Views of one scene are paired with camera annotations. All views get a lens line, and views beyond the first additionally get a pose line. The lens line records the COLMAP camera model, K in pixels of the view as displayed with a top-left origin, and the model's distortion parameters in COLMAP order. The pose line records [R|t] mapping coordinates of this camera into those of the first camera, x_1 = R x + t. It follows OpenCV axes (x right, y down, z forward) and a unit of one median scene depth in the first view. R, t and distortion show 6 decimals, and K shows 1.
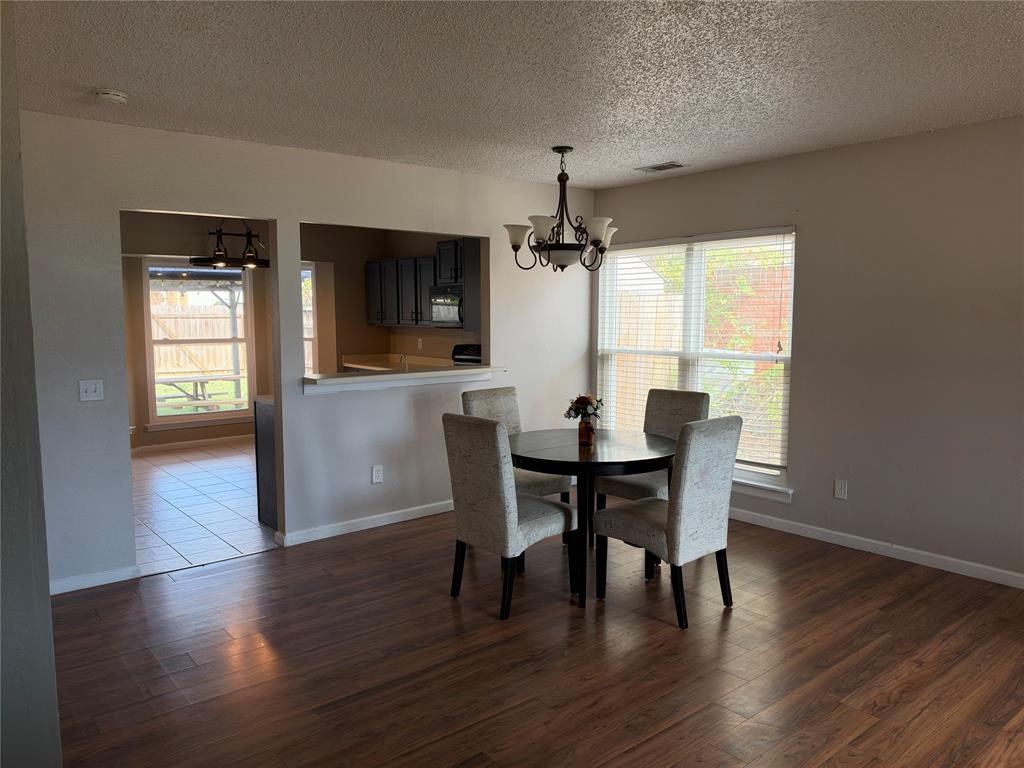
lens RADIAL K [[734.6, 0, 512.0], [0, 734.6, 384.0], [0, 0, 1]] dist [0.058542, -0.087927]
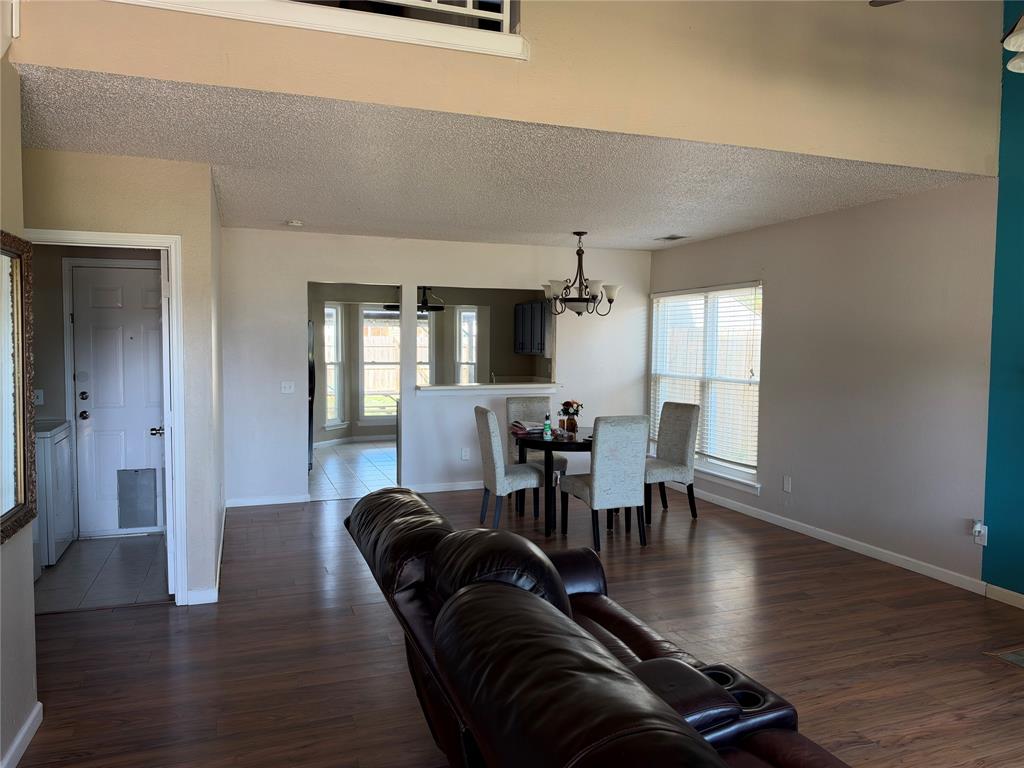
lens RADIAL K [[734.6, 0, 512.0], [0, 734.6, 384.0], [0, 0, 1]] dist [0.058542, -0.087927]
pose [[0.942167, 0.027863, -0.333985, 0.410188], [-0.041705, 0.998539, -0.034347, 0.031993], [0.332540, 0.046289, 0.941952, -0.371833]]
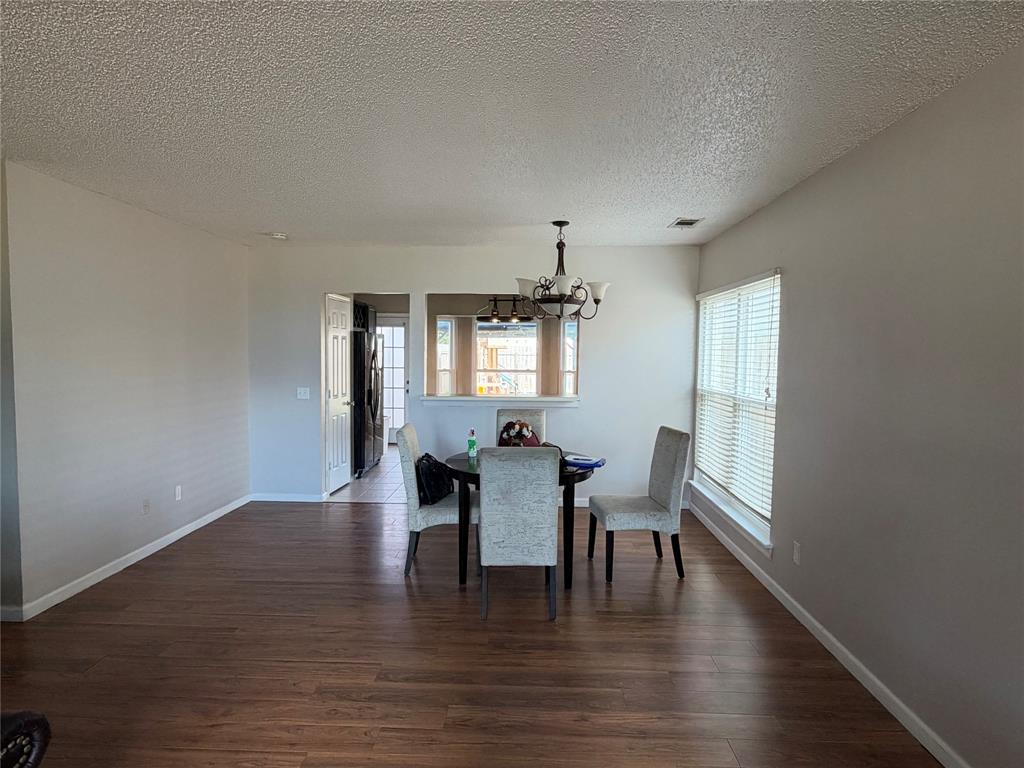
lens RADIAL K [[575.6, 0, 512.0], [0, 575.6, 384.0], [0, 0, 1]] dist [-0.003334, 0.001204]
pose [[0.745404, 0.046924, -0.664959, 0.625109], [-0.074649, 0.997121, -0.013317, -0.027756], [0.662420, 0.059565, 0.746761, 0.228627]]
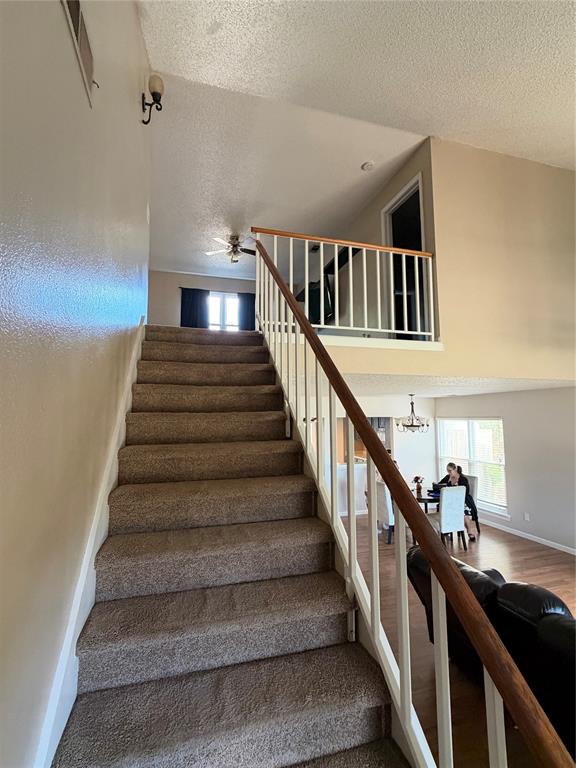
lens RADIAL K [[366.1, 0, 288.0], [0, 366.1, 384.0], [0, 0, 1]] dist [-0.003283, -0.000572]
pose [[0.917053, -0.039421, -0.396813, 0.194320], [-0.035800, 0.982944, -0.180385, -0.057808], [0.397156, 0.179628, 0.900001, -0.593052]]
